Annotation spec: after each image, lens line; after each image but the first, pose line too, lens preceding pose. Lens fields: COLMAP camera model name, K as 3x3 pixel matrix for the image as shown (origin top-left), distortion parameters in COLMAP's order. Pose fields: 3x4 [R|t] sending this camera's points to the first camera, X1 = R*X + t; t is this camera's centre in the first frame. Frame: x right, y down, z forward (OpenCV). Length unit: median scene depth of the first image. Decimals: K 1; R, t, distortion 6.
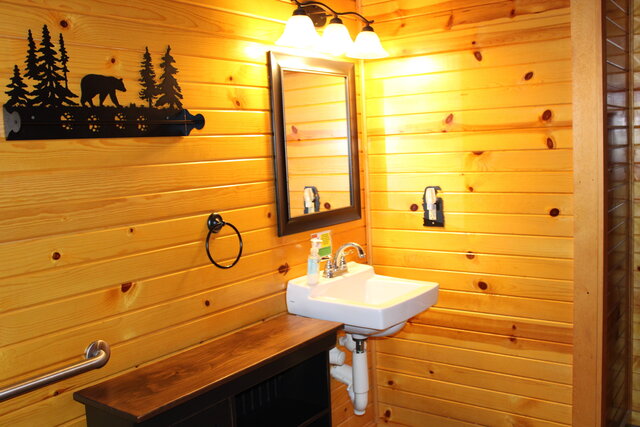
lens RADIAL K [[628.0, 0, 320.0], [0, 628.0, 213.5], [0, 0, 1]] dist [-0.149659, 0.181247]
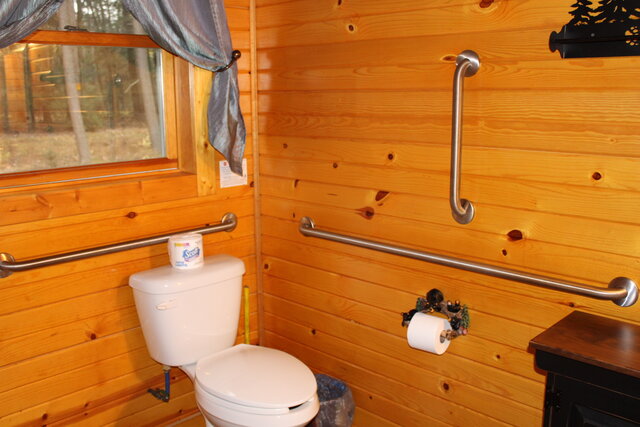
lens RADIAL K [[628.0, 0, 320.0], [0, 628.0, 213.5], [0, 0, 1]] dist [-0.149659, 0.181247]
pose [[-0.148487, 0.237500, -0.959972, 0.570888], [-0.084987, 0.964077, 0.251661, -0.079743], [0.985256, 0.118954, -0.122968, 0.647647]]
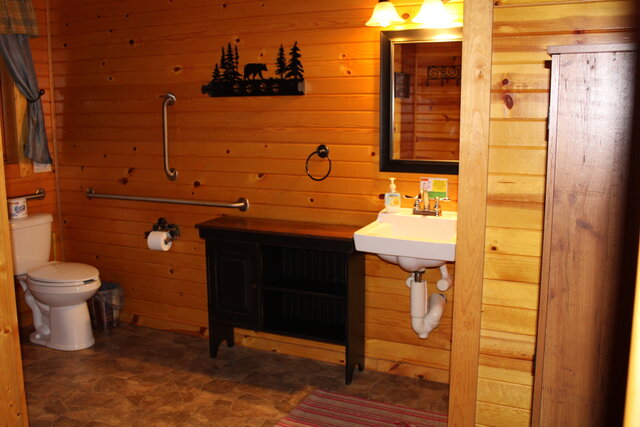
lens RADIAL K [[628.0, 0, 320.0], [0, 628.0, 213.5], [0, 0, 1]] dist [-0.149659, 0.181247]
pose [[0.180764, 0.207797, -0.961324, 1.656765], [-0.105648, 0.975873, 0.191076, -0.159600], [0.977836, 0.067022, 0.198356, 0.843371]]
